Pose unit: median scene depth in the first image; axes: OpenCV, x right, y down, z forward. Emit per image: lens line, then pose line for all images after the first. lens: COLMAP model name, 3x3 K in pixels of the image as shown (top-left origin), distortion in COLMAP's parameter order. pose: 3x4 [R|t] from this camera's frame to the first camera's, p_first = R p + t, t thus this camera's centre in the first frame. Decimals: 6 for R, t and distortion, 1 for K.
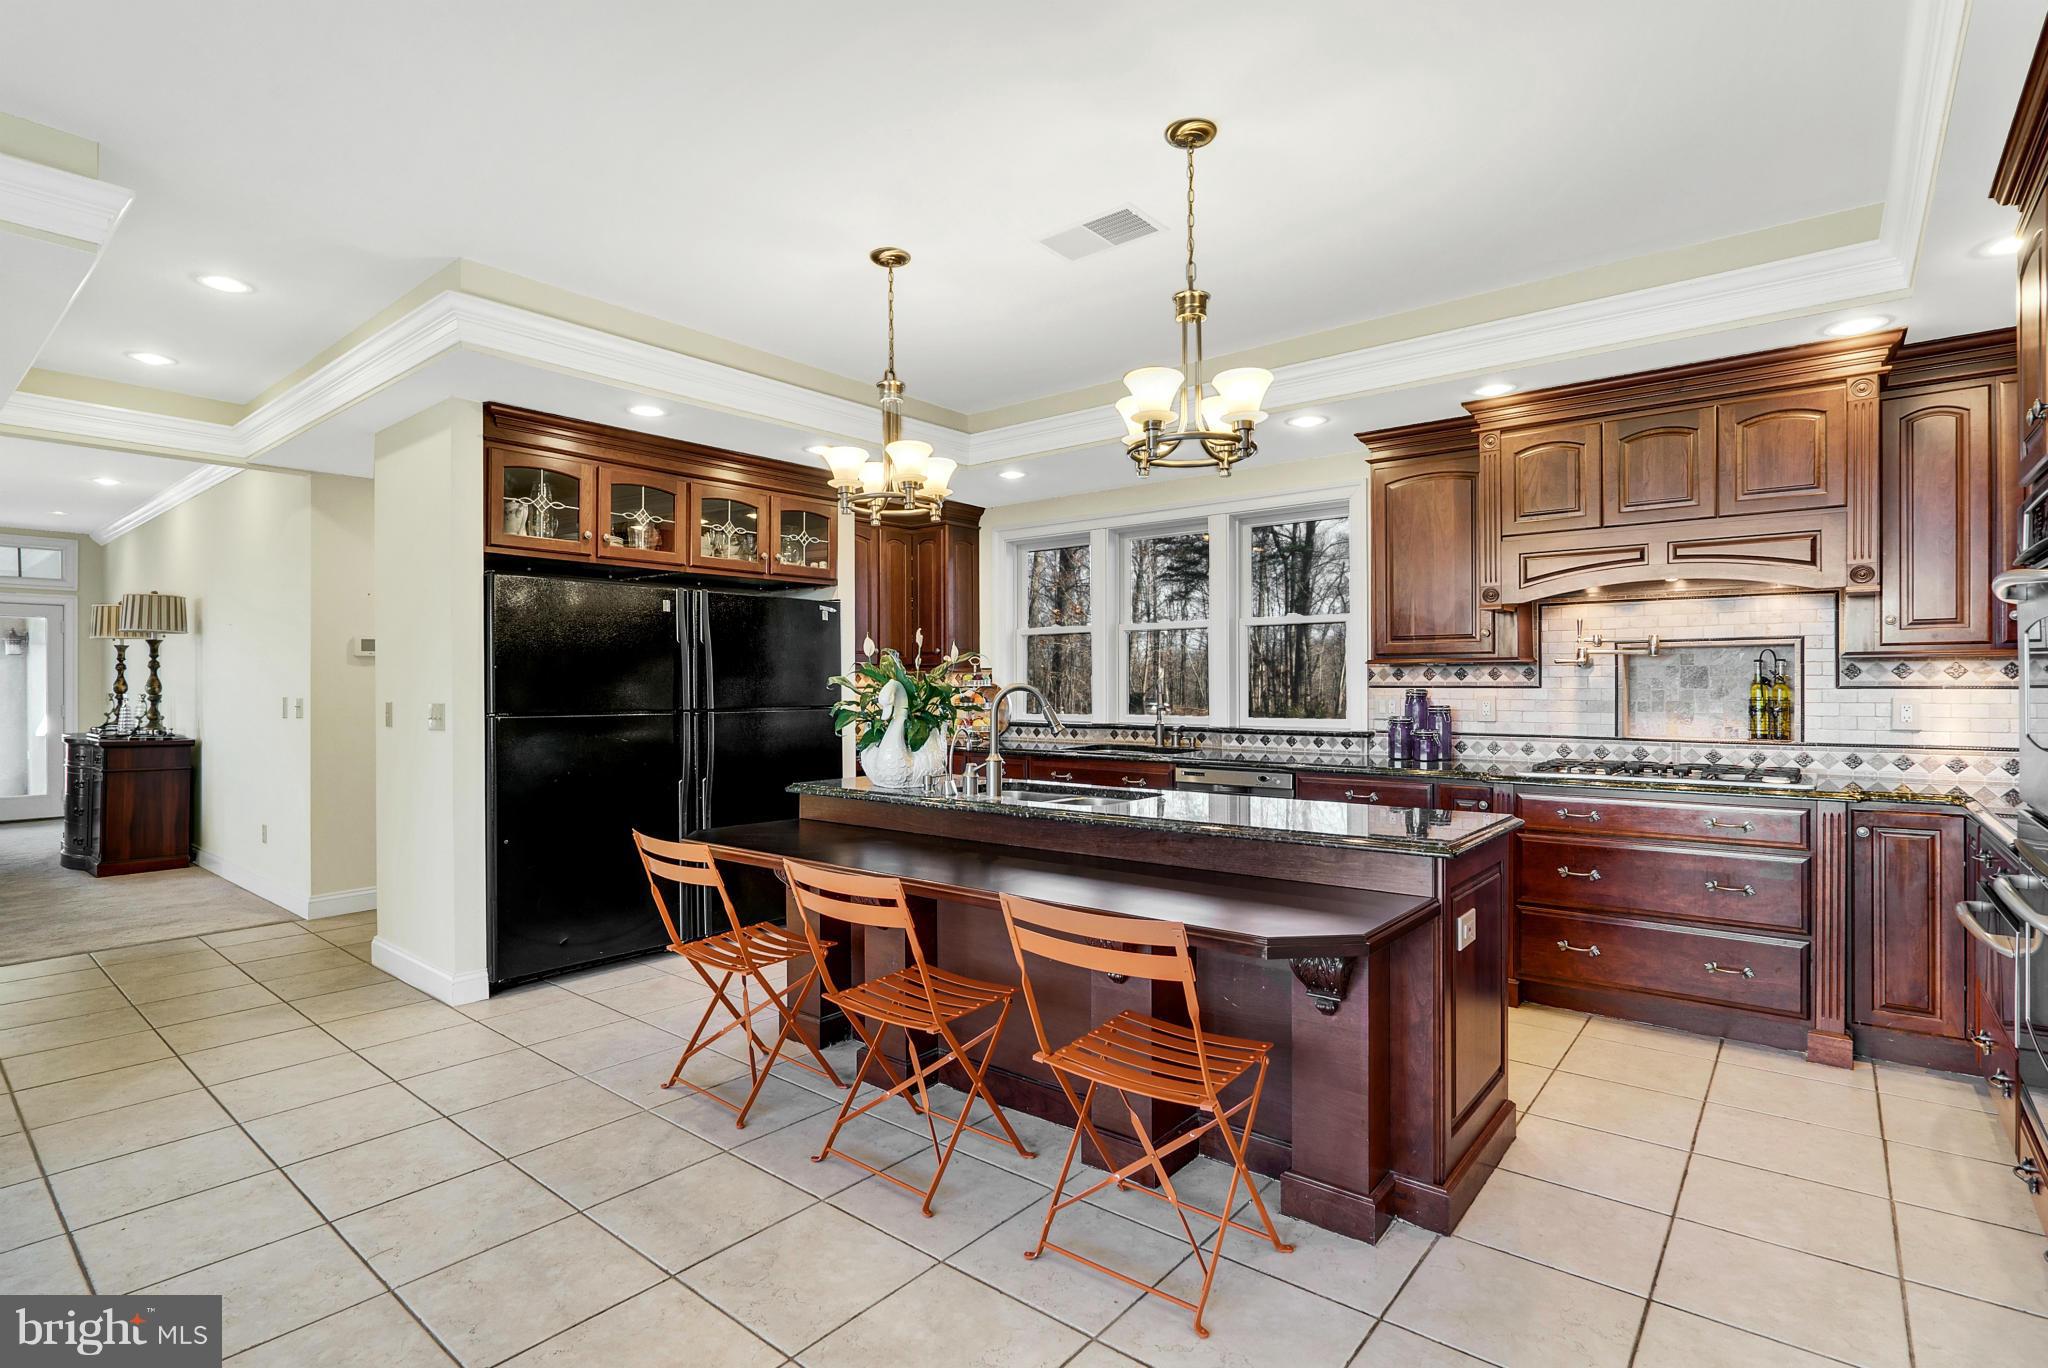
lens RADIAL K [[989.7, 0, 1019.2], [0, 989.7, 684.0], [0, 0, 1]] dist [-0.001696, 0.001076]
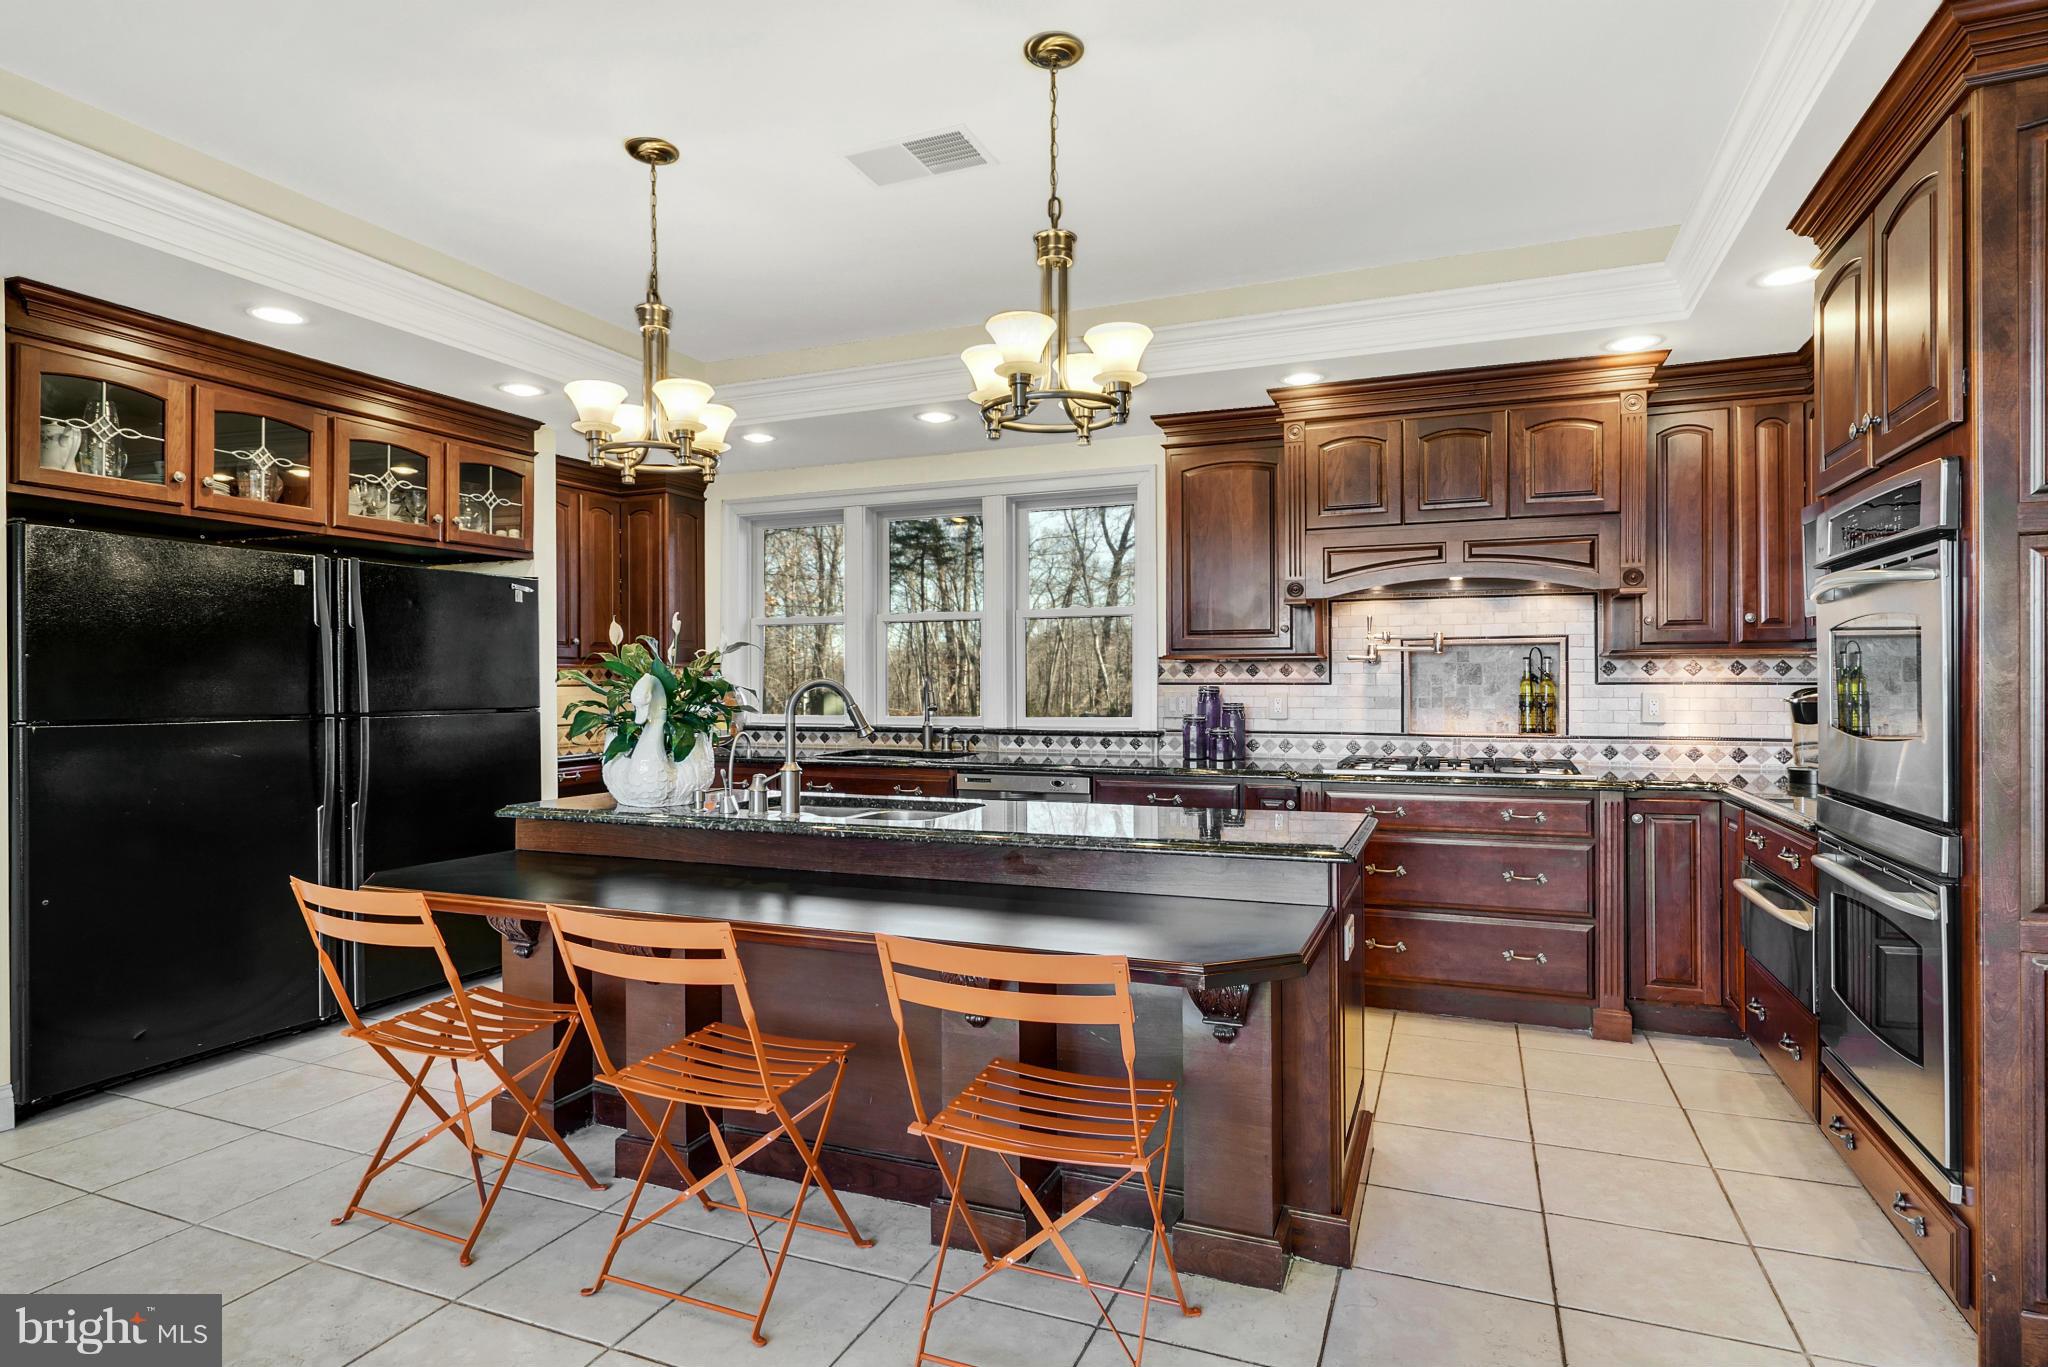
lens RADIAL K [[1069.5, 0, 1030.5], [0, 1069.5, 680.6], [0, 0, 1]] dist [0.009366, -0.000962]
pose [[0.955742, 0.000946, 0.294204, -0.098131], [-0.000190, 0.999997, -0.002597, 0.003645], [-0.294205, 0.002426, 0.955739, 0.076097]]
